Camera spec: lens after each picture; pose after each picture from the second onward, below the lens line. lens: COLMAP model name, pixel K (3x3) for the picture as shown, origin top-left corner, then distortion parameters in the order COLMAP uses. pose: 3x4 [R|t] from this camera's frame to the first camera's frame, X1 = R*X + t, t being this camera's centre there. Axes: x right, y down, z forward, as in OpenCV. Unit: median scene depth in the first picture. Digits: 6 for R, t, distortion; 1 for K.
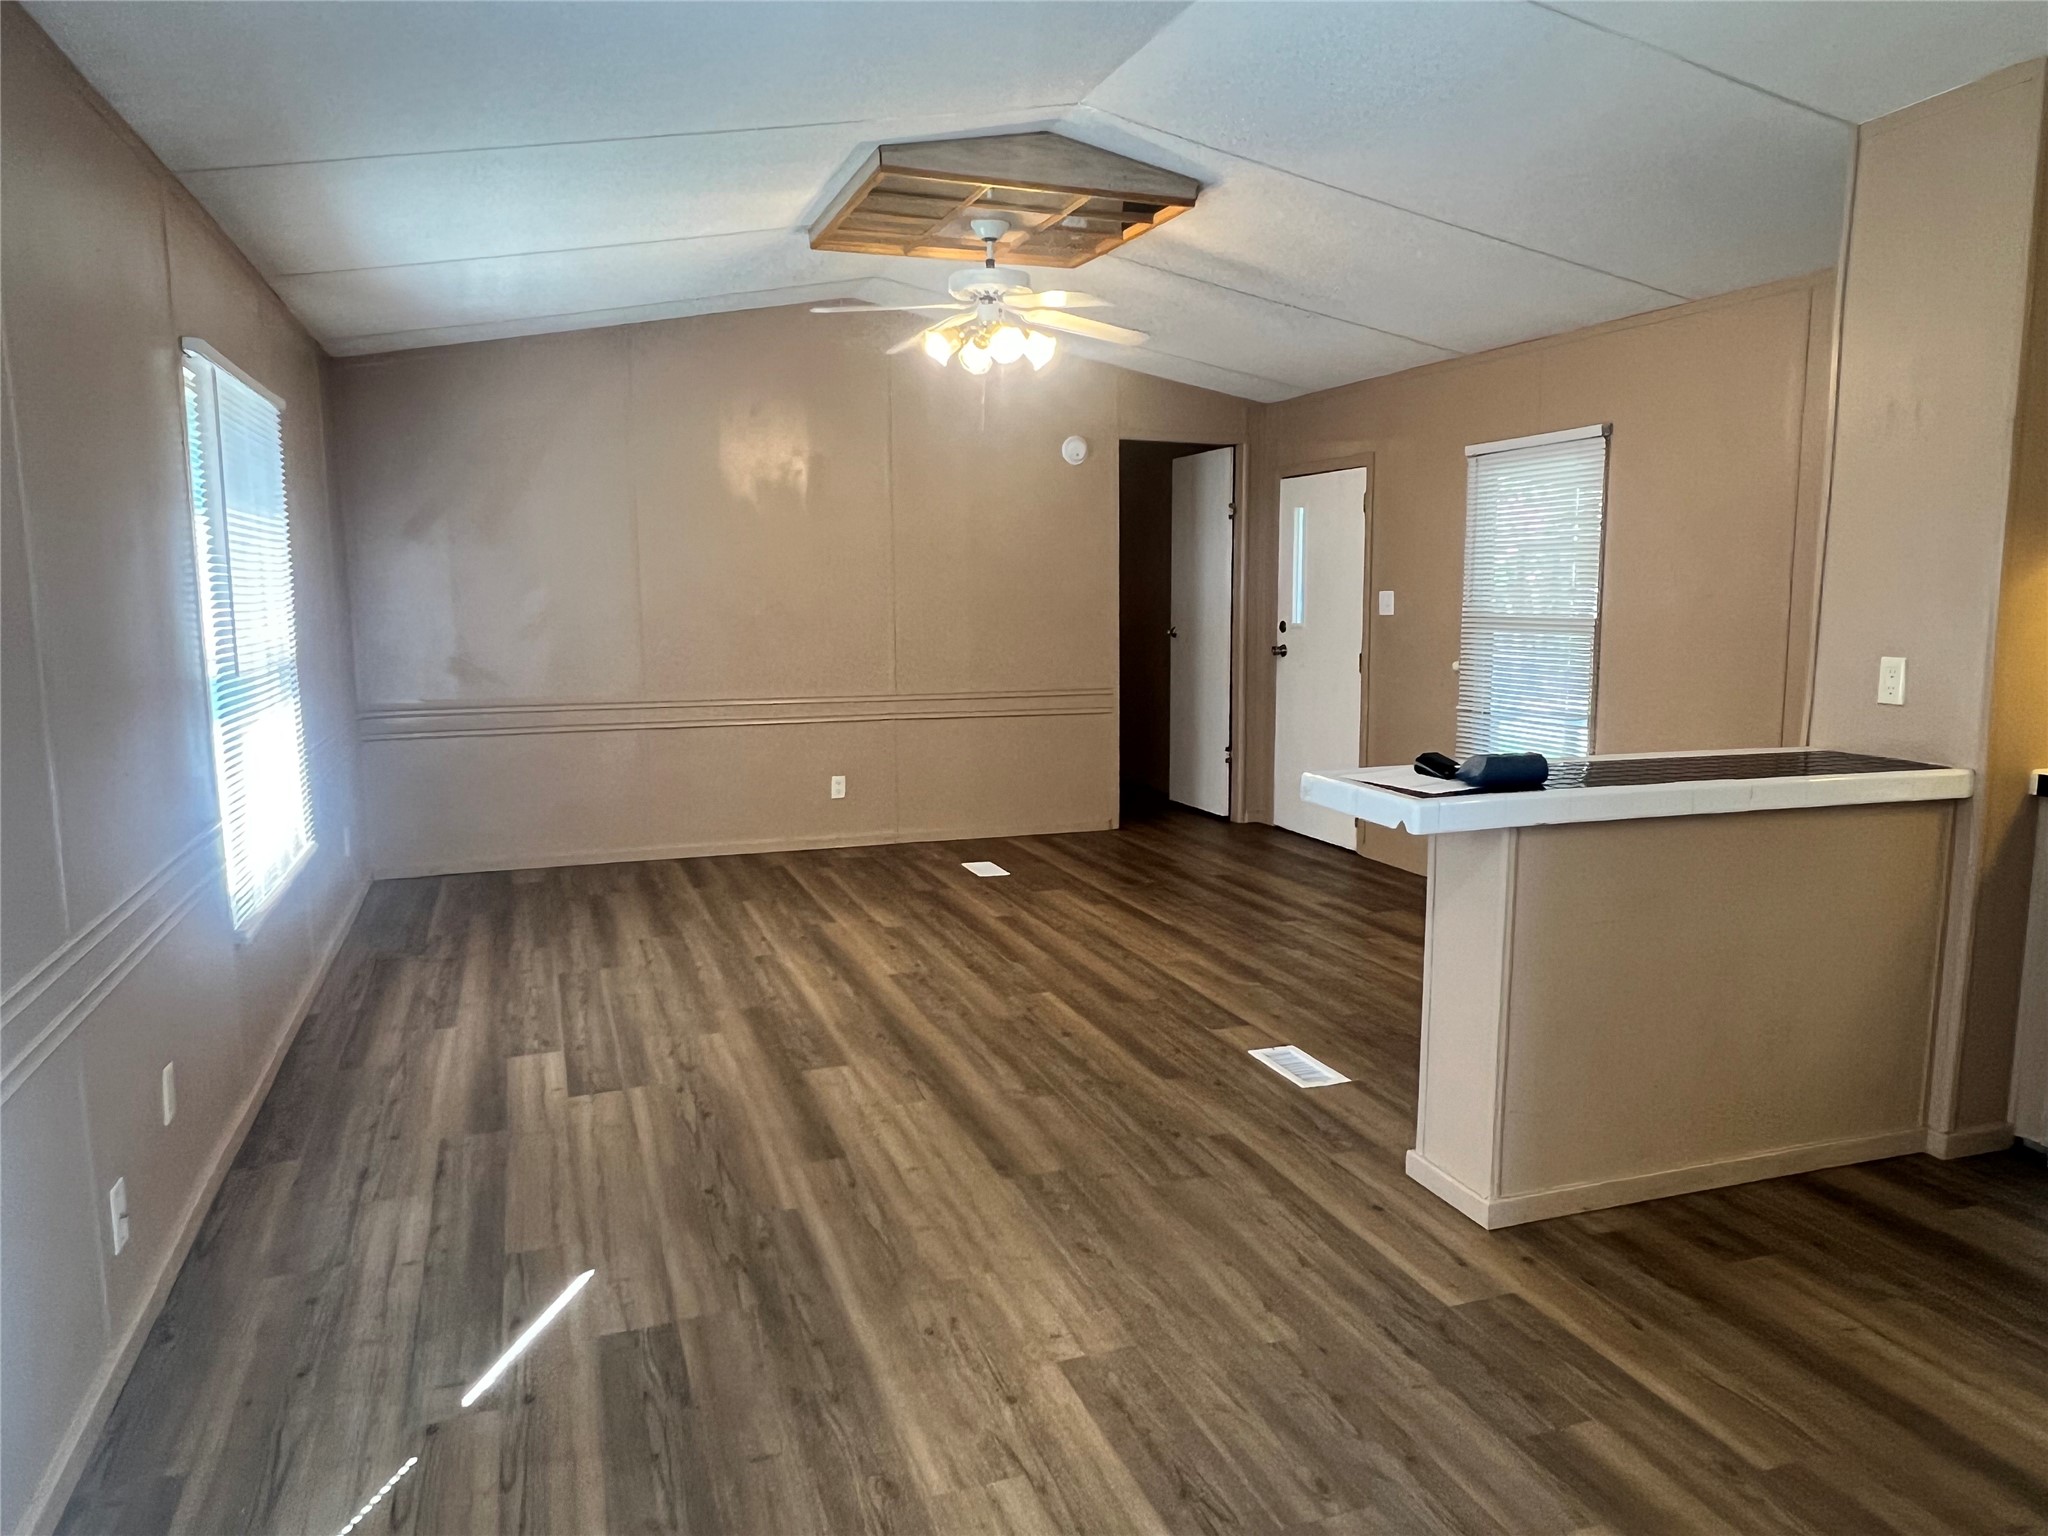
lens RADIAL K [[1392.0, 0, 1027.8], [0, 1392.0, 783.6], [0, 0, 1]] dist [-0.004062, -0.001964]
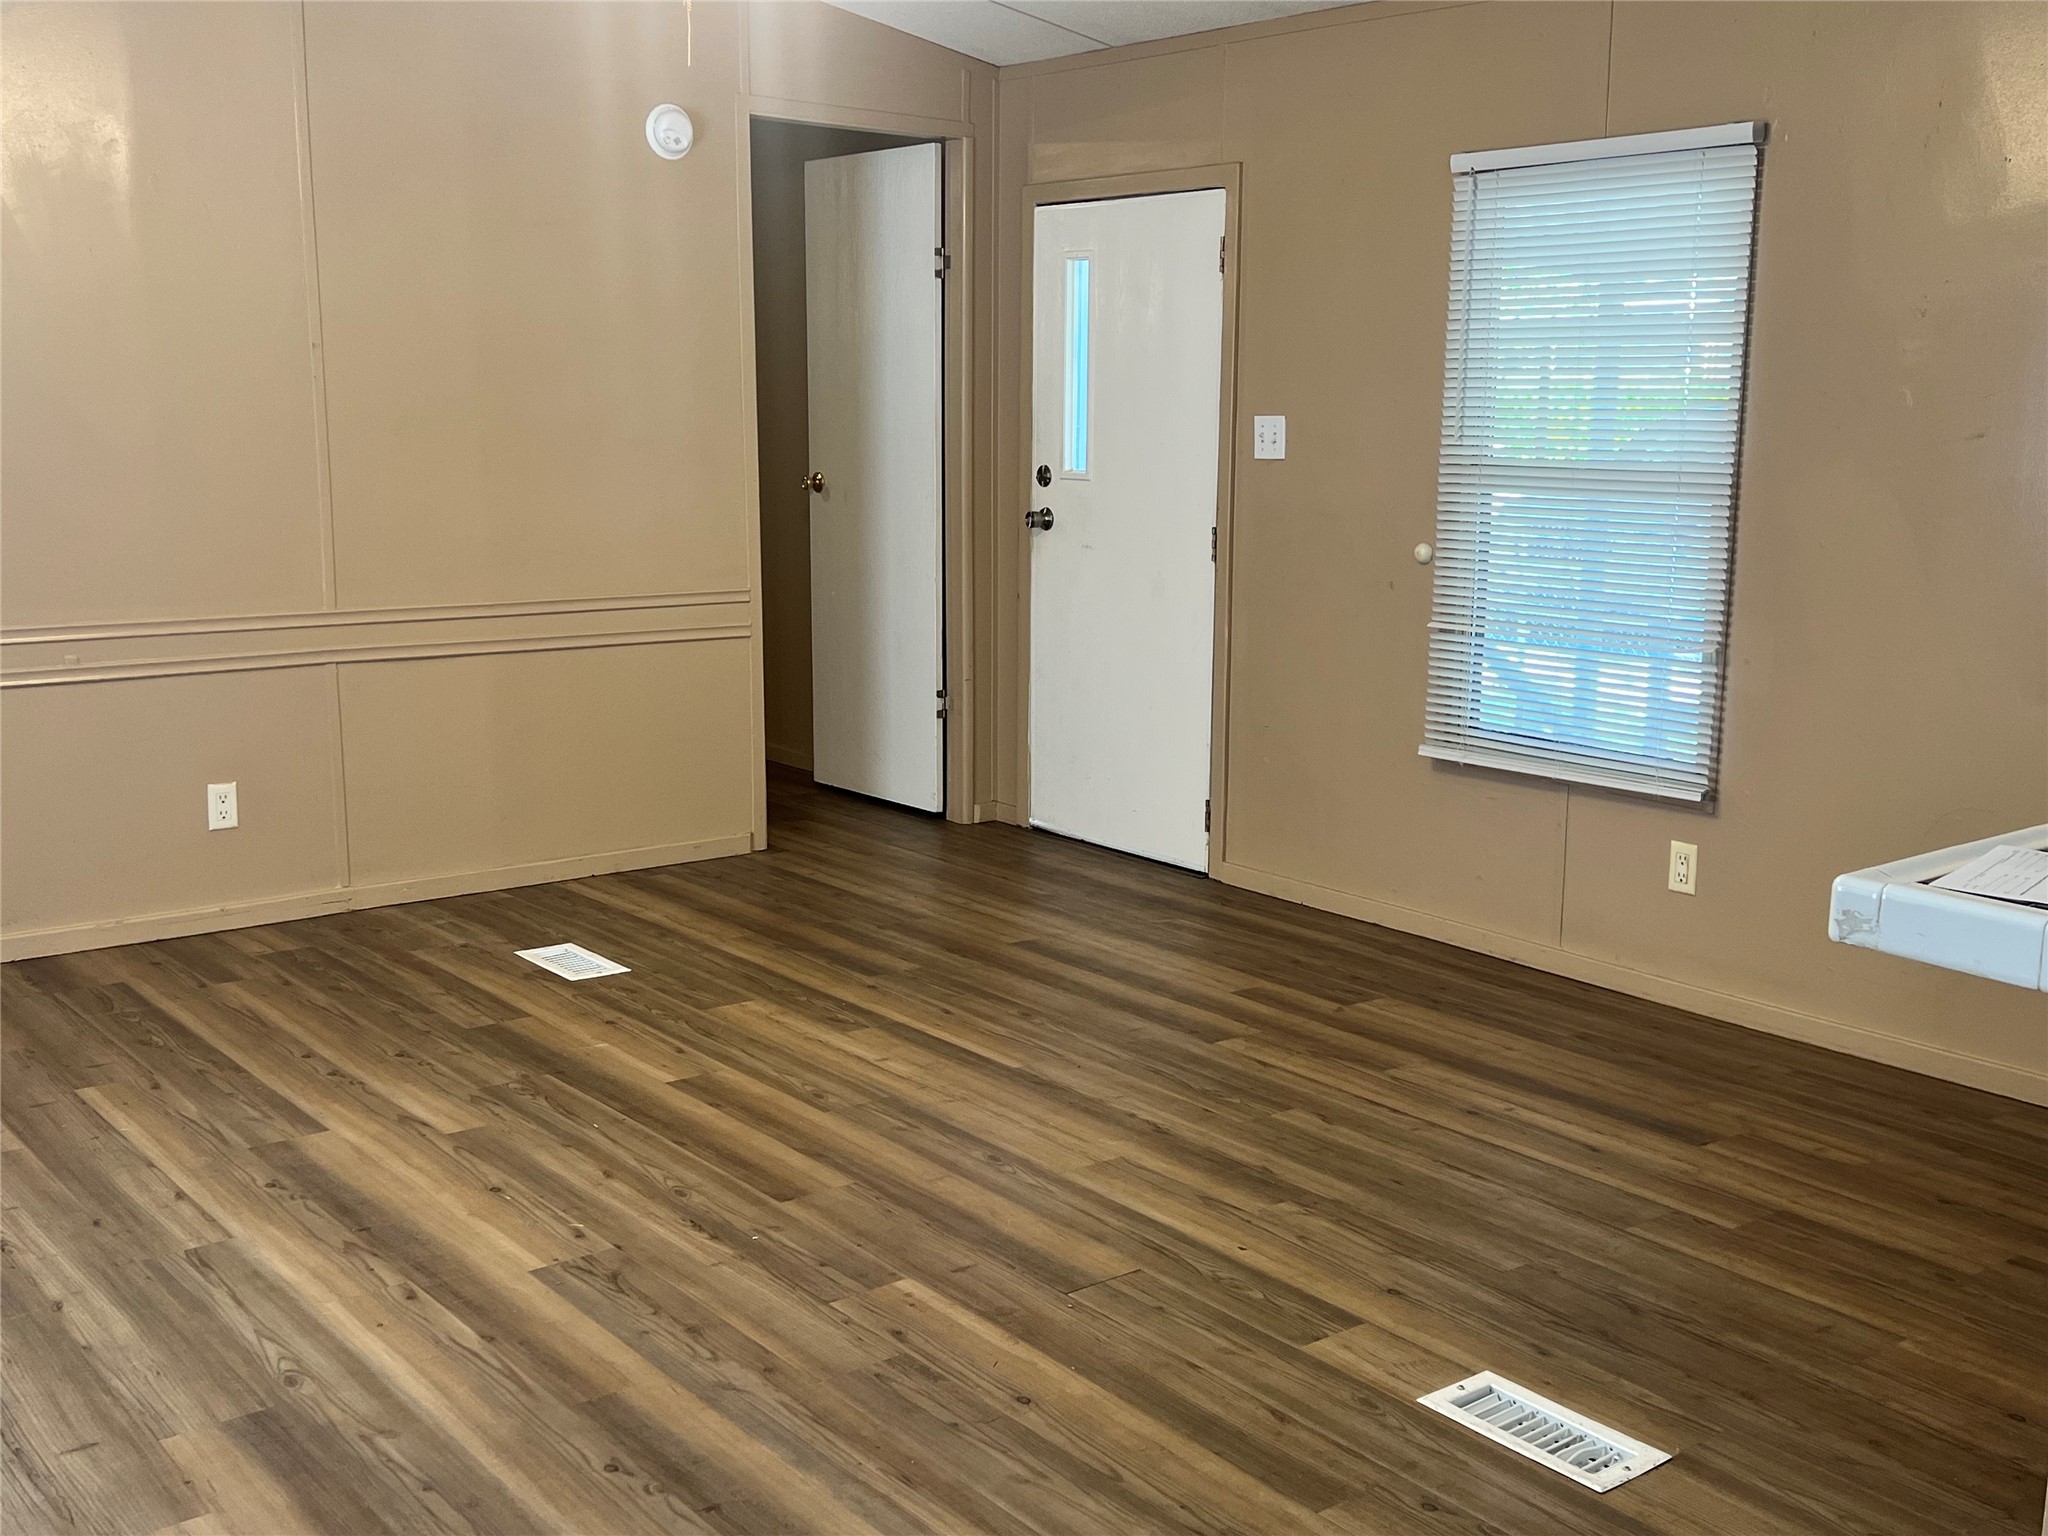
lens RADIAL K [[2115.5, 0, 1031.9], [0, 2115.5, 778.8], [0, 0, 1]] dist [0.121448, -0.265902]
pose [[0.945328, -0.045721, 0.322901, -0.176702], [0.031708, 0.998318, 0.048529, -0.054981], [-0.324577, -0.035638, 0.945188, 0.321542]]
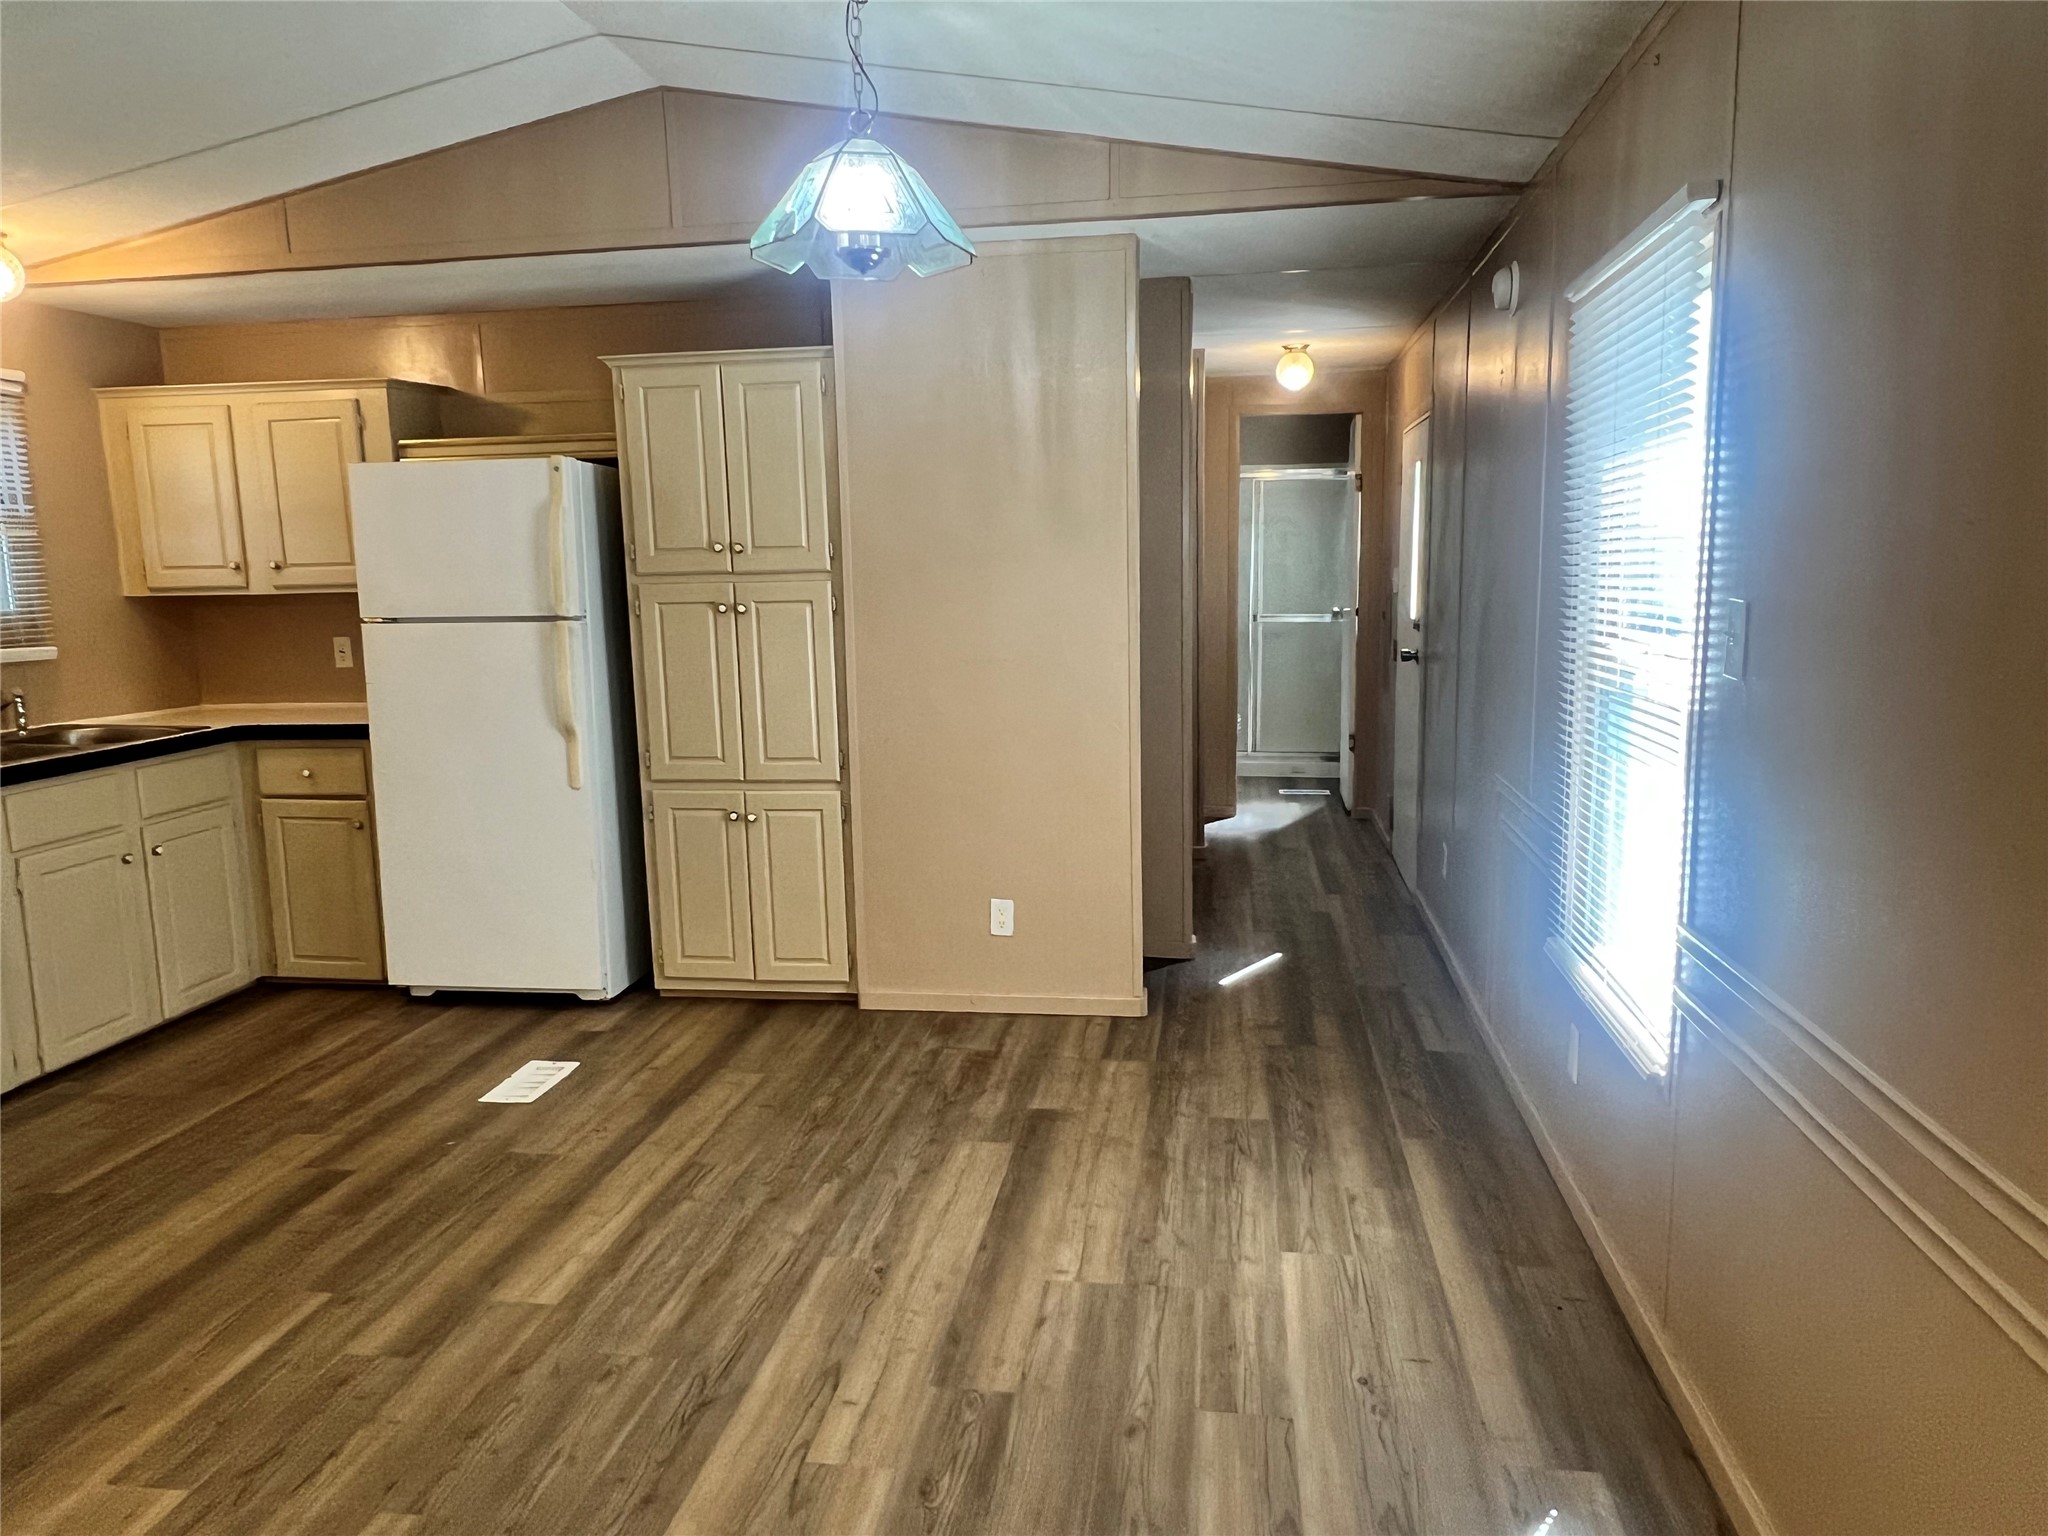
lens RADIAL K [[1392.0, 0, 1027.8], [0, 1392.0, 783.6], [0, 0, 1]] dist [-0.004062, -0.001964]
pose [[-0.883645, -0.051470, 0.465319, -0.285956], [0.093732, 0.954362, 0.283562, -0.119219], [-0.458678, 0.294184, -0.838493, 0.786517]]
